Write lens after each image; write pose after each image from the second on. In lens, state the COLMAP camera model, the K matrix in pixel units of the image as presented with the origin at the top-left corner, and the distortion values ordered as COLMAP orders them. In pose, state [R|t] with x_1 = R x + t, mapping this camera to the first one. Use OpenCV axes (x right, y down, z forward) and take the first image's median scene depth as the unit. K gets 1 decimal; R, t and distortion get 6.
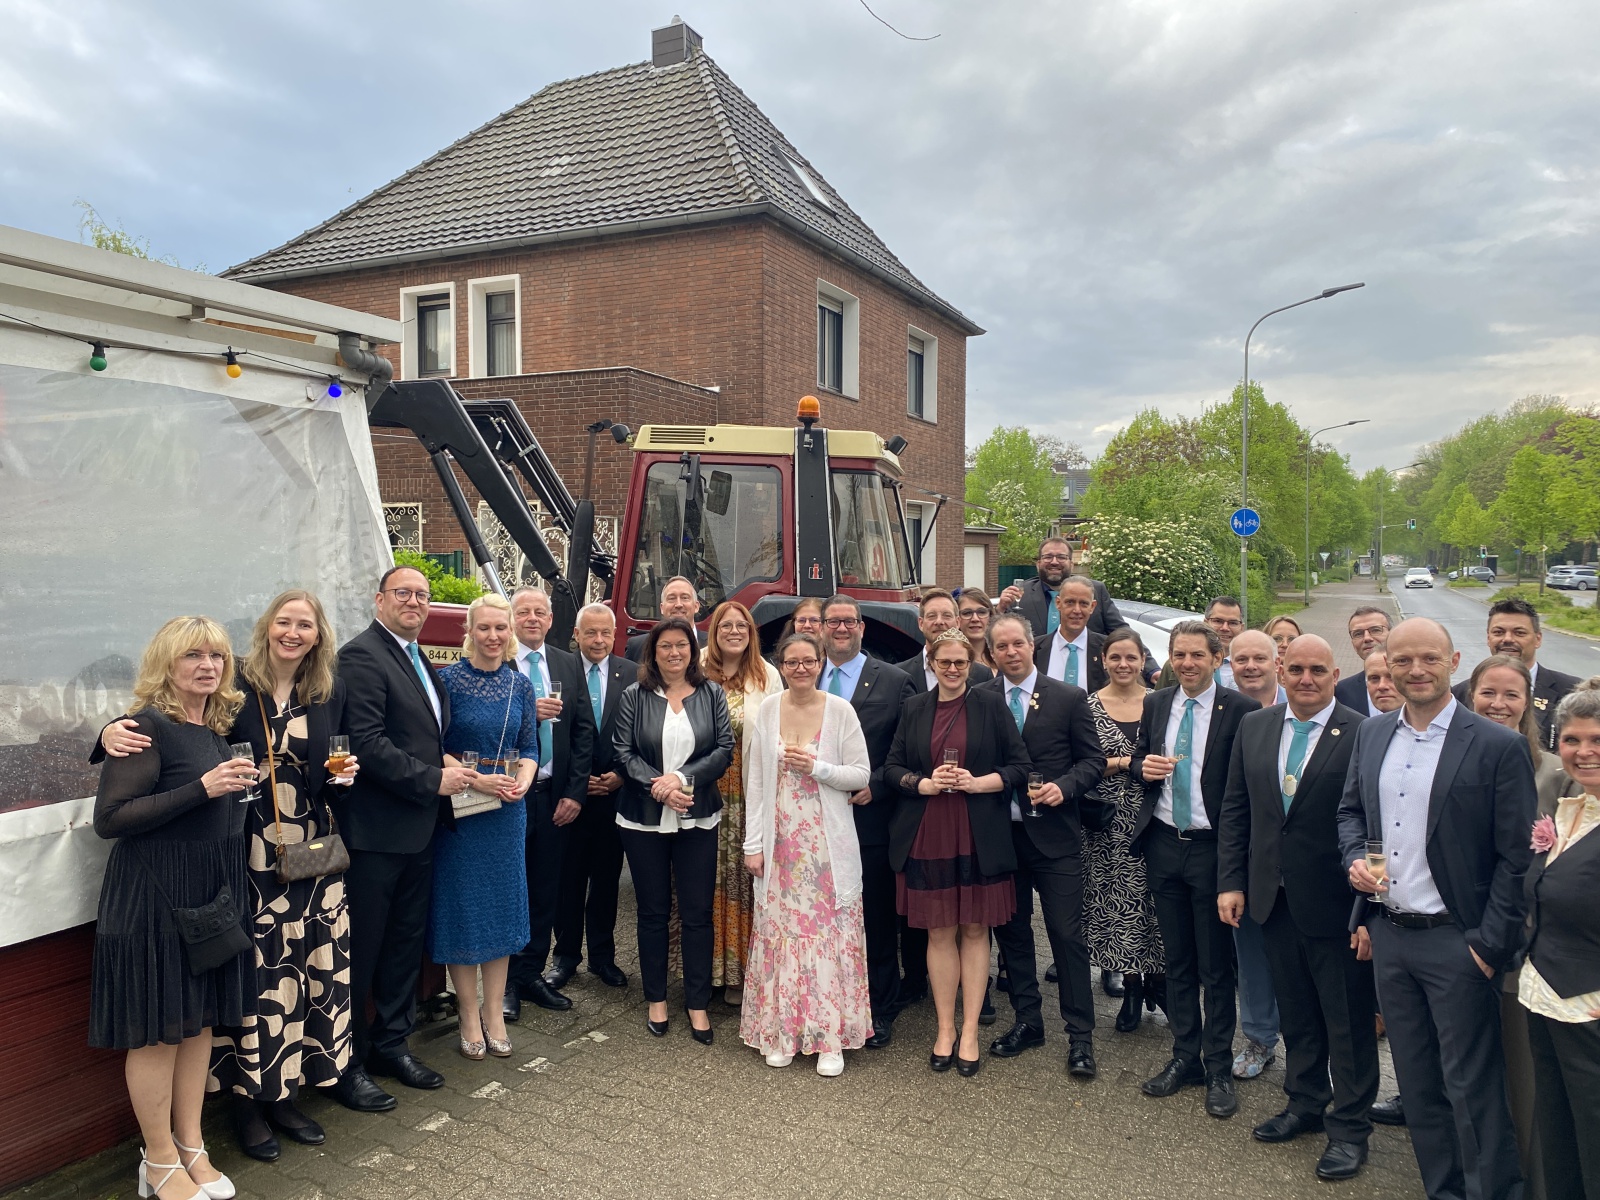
lens RADIAL K [[1214.6, 0, 784.6], [0, 1214.6, 574.1], [0, 0, 1]] dist [0.160549, -0.459447]
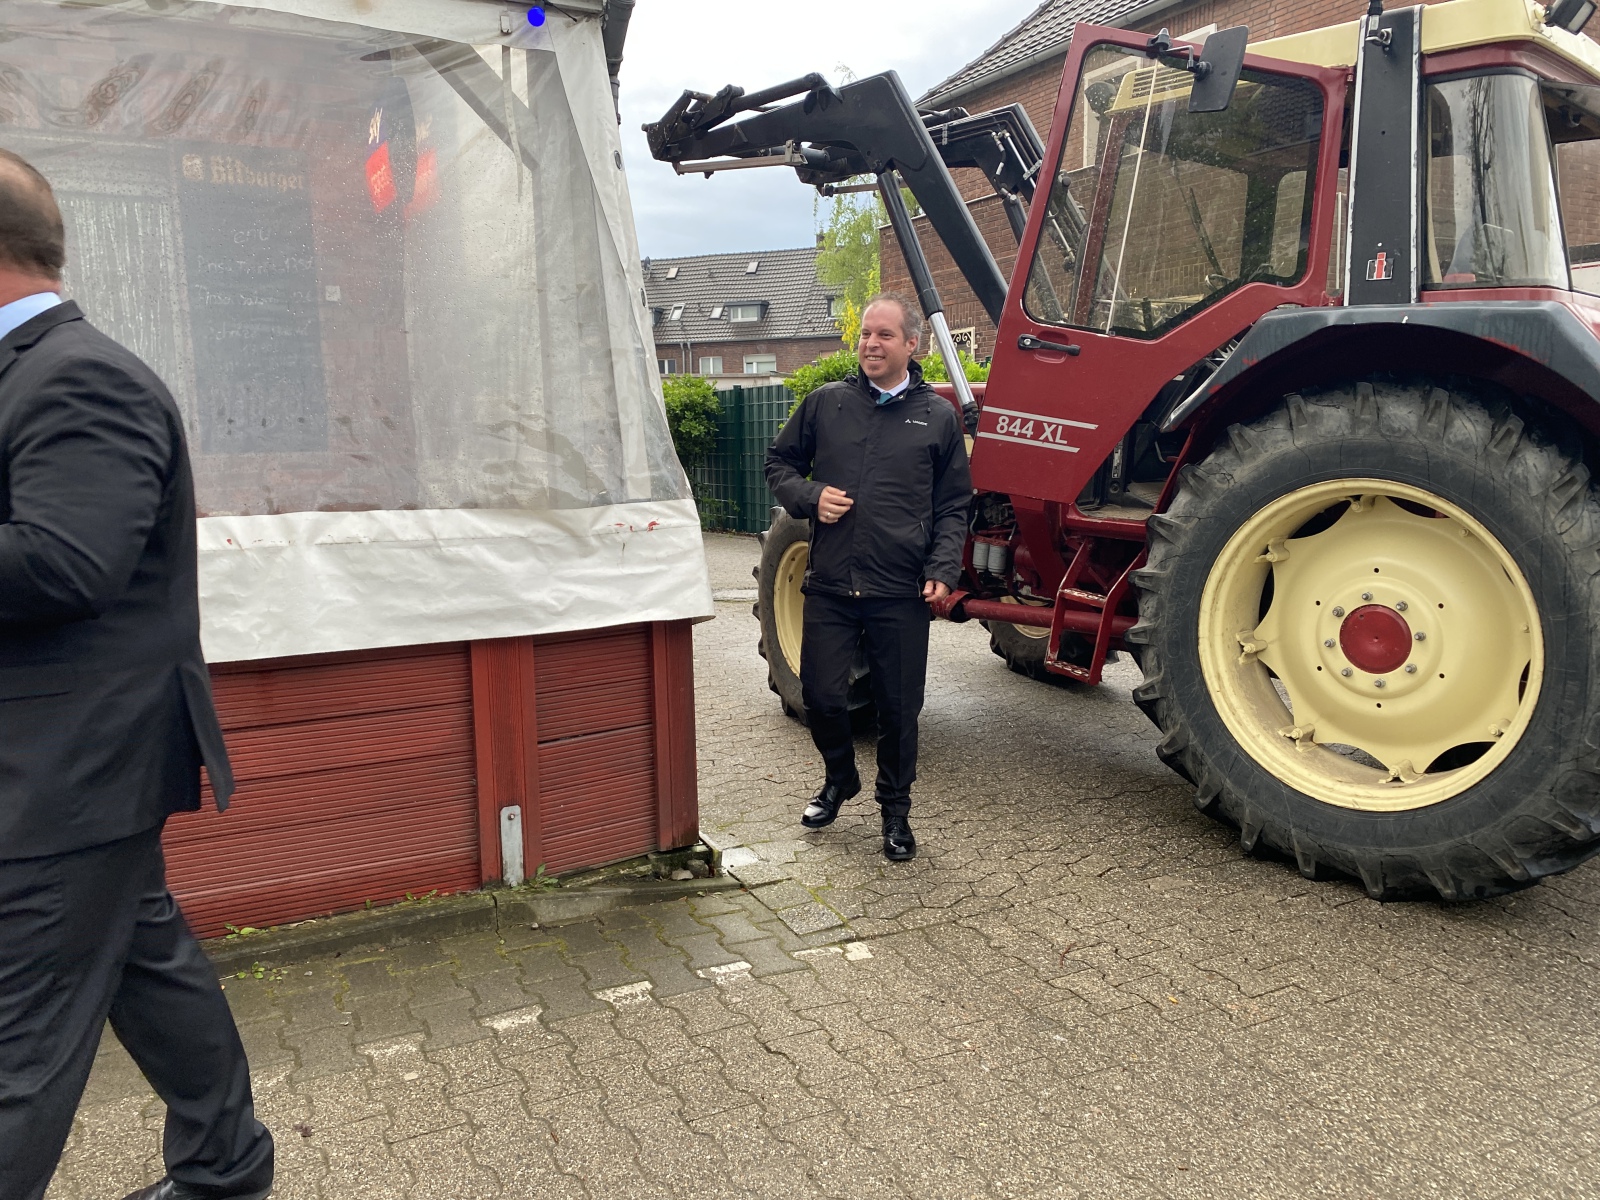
lens RADIAL K [[1227.4, 0, 759.0], [0, 1227.4, 605.0], [0, 0, 1]] dist [0.007633, -0.016318]
pose [[0.799417, 0.068481, -0.596861, 0.050533], [0.012344, 0.991400, 0.130281, 0.026144], [0.600650, -0.111516, 0.791697, 0.119991]]
